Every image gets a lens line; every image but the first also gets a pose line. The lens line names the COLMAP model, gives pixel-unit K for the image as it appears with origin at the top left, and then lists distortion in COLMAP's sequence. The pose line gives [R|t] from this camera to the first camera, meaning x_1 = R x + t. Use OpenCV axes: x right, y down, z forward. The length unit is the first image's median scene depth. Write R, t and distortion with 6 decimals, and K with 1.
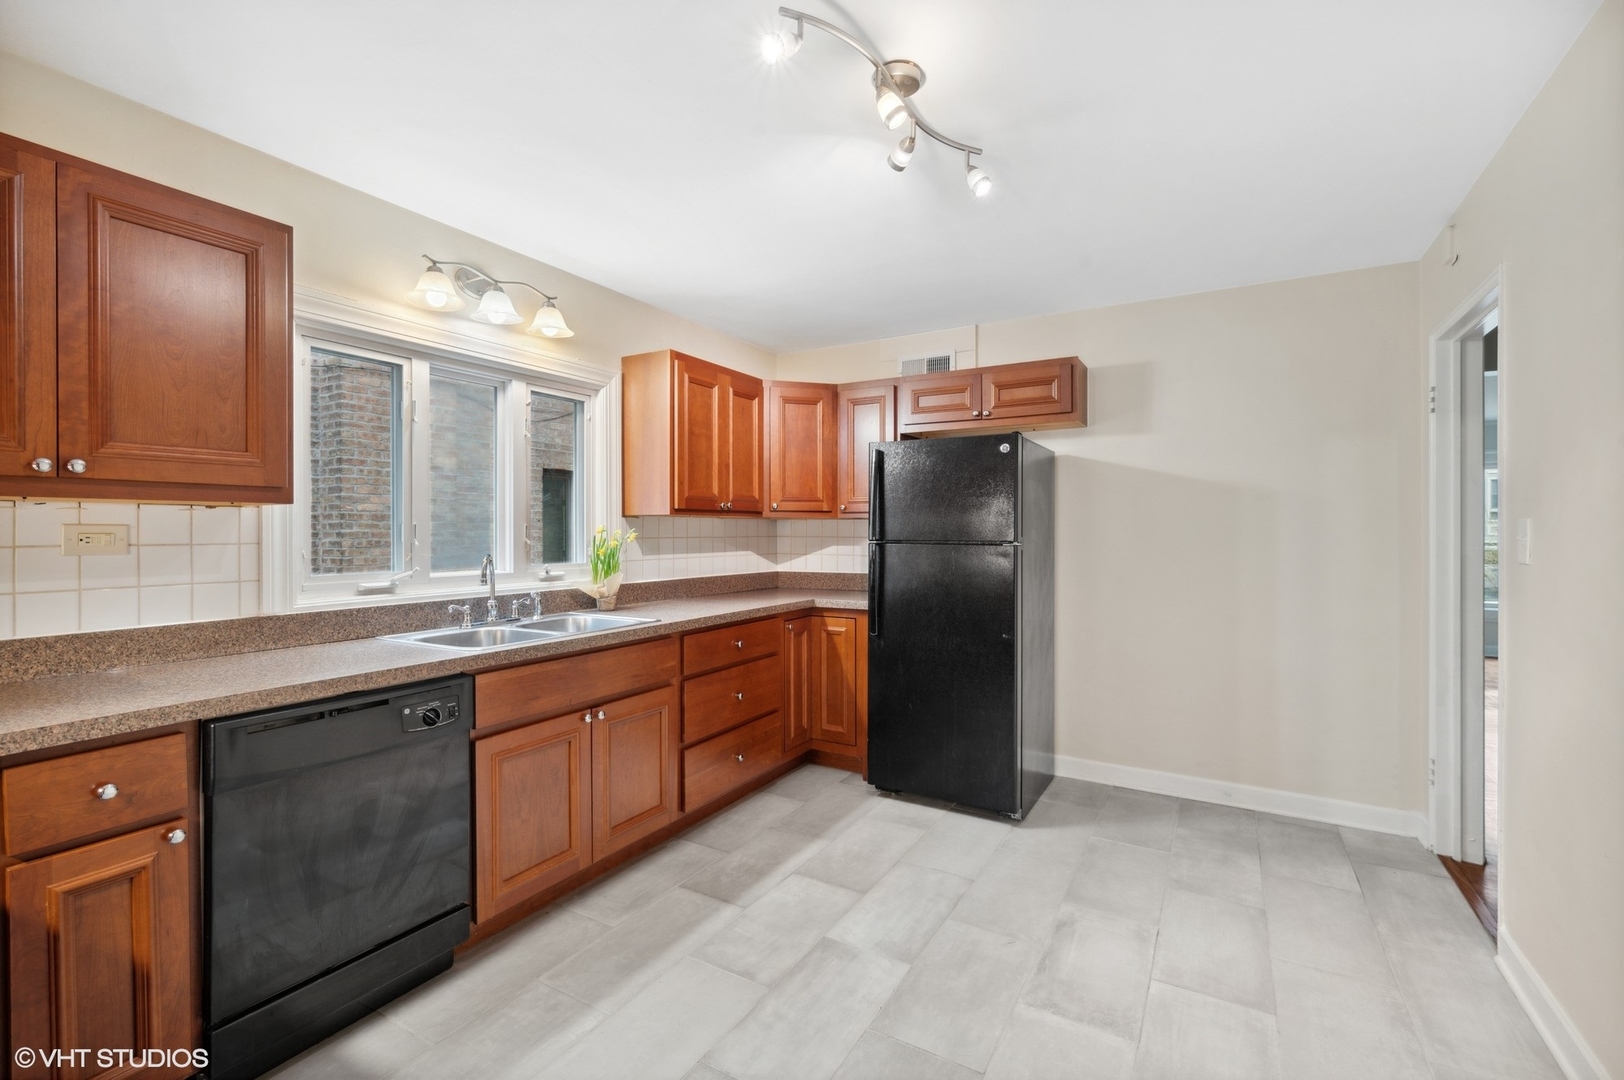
lens RADIAL K [[698.7, 0, 809.9], [0, 698.7, 534.4], [0, 0, 1]] dist [-0.019099, -0.000245]
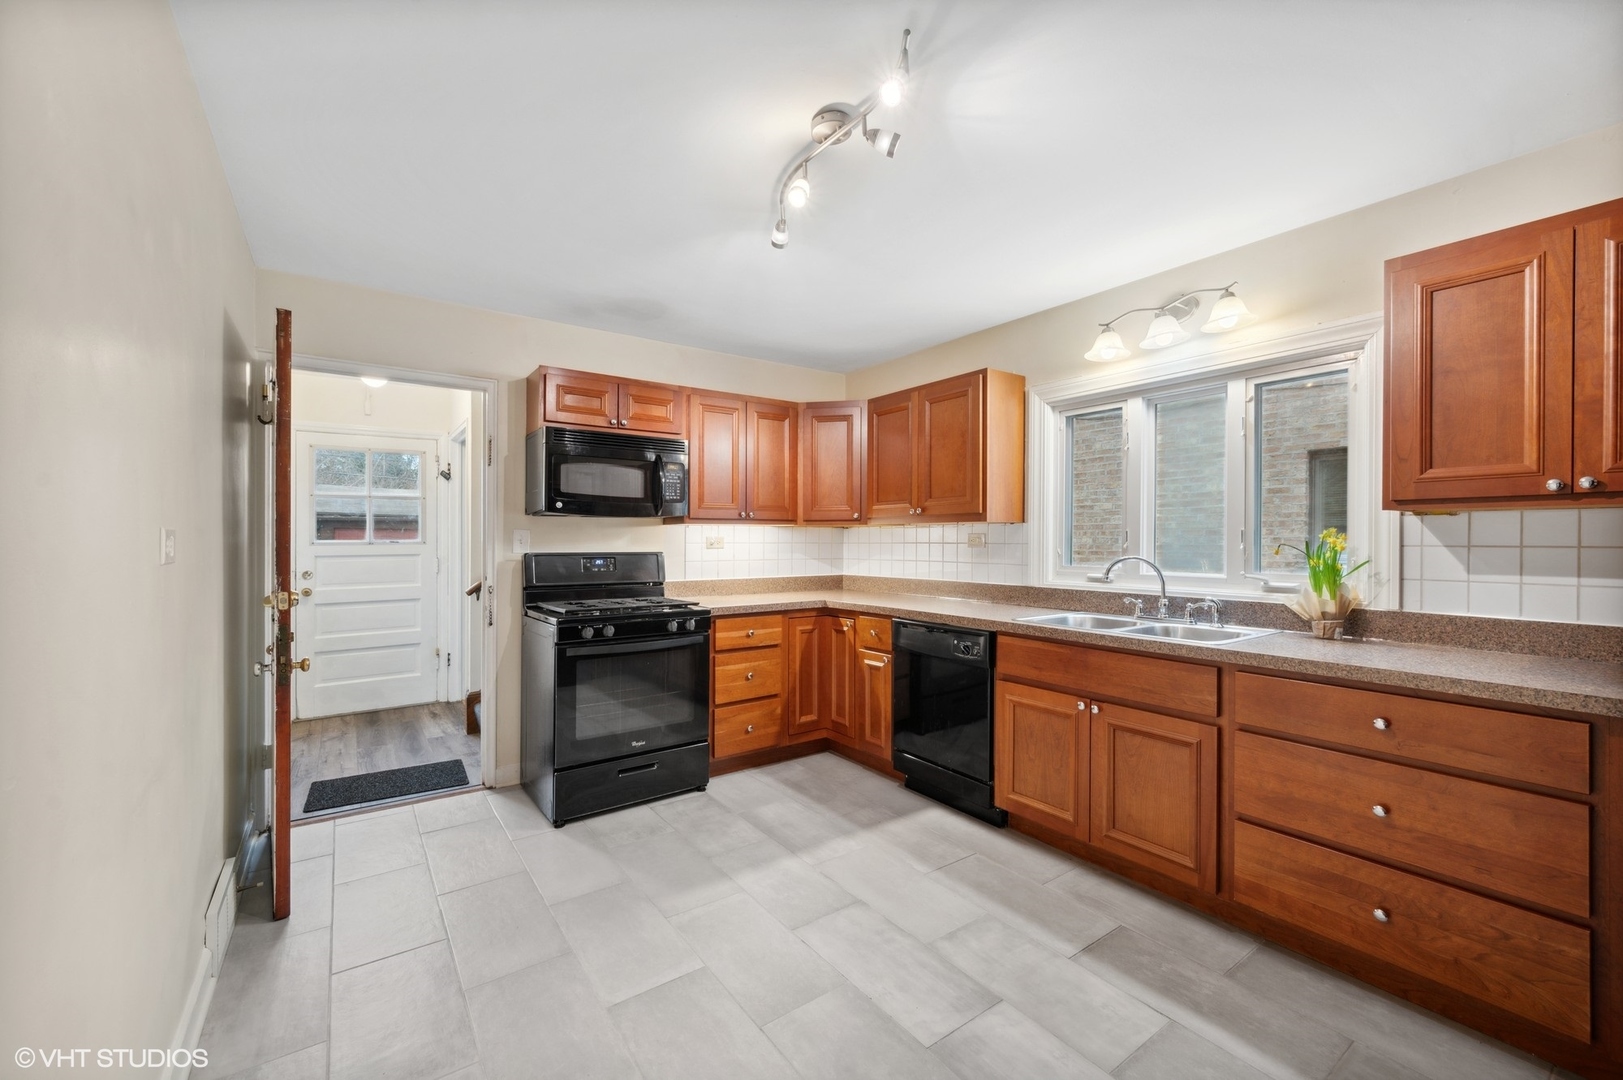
lens RADIAL K [[658.5, 0, 809.8], [0, 658.5, 540.2], [0, 0, 1]] dist [0.002313, -0.000231]
pose [[-0.408334, 0.004620, -0.912821, 0.765068], [-0.002397, 0.999978, 0.006134, -0.003540], [0.912829, 0.004693, -0.408314, 0.974047]]
